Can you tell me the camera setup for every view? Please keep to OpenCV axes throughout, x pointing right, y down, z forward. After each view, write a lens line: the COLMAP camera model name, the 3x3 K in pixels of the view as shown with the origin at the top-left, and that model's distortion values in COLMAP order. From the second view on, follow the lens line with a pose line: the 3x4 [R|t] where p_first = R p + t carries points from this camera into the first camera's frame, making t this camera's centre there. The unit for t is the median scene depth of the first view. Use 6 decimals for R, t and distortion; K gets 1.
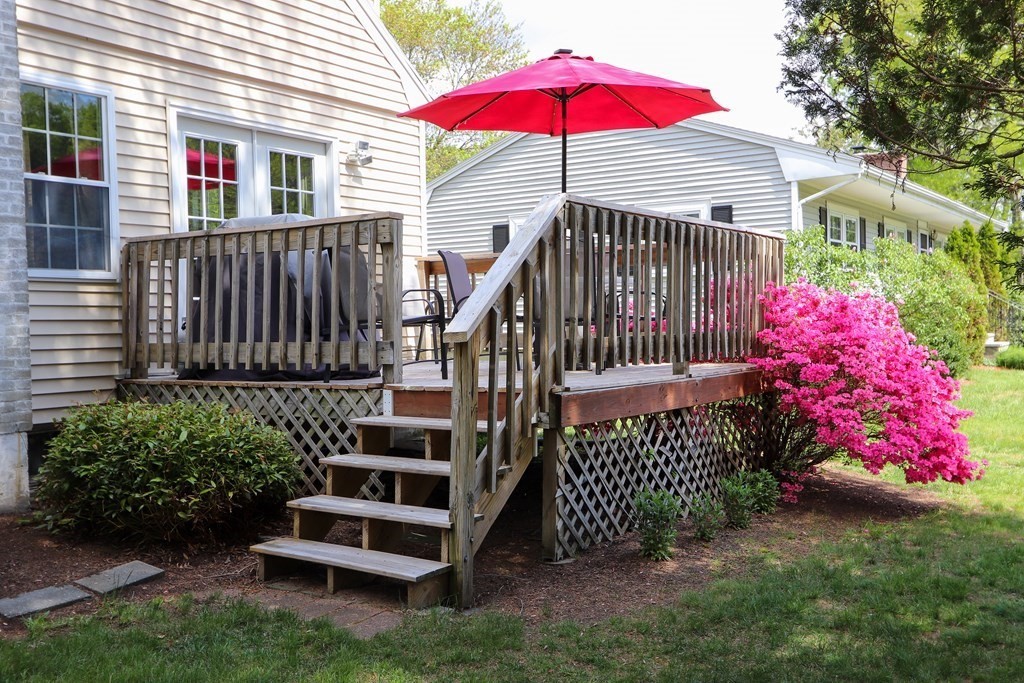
lens RADIAL K [[1054.3, 0, 512.0], [0, 1054.3, 341.5], [0, 0, 1]] dist [0.011972, 0.008553]
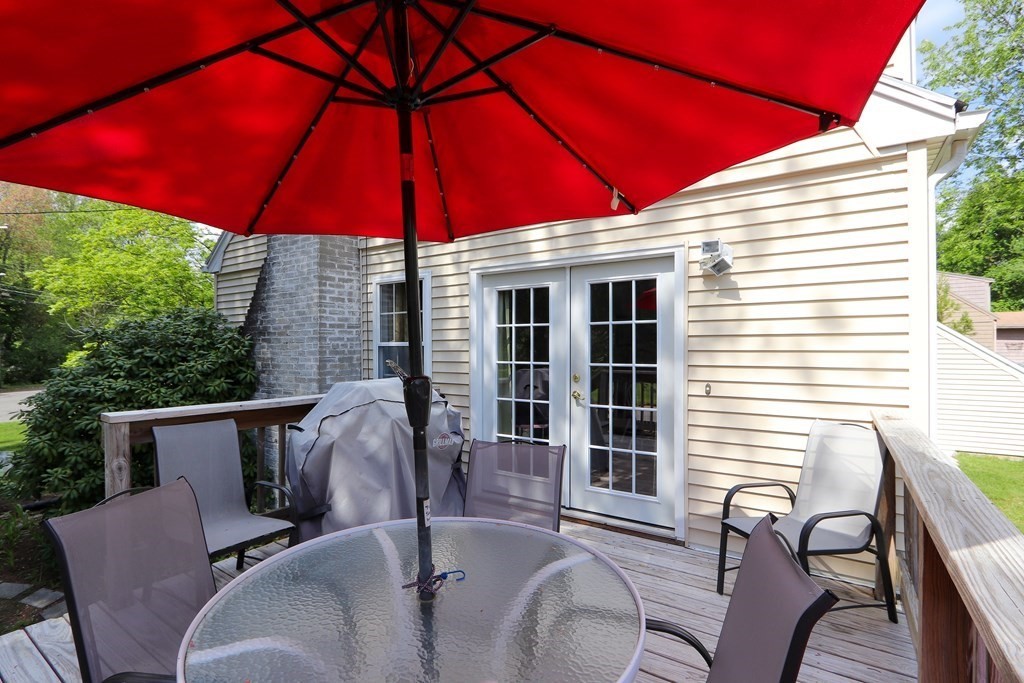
lens RADIAL K [[476.7, 0, 493.8], [0, 476.7, 351.7], [0, 0, 1]] dist [-0.029466, 0.000115]
pose [[-0.010921, 0.012684, -0.999860, 0.183545], [-0.025928, 0.999580, 0.012964, -0.125827], [0.999604, 0.026066, -0.010588, 0.927500]]
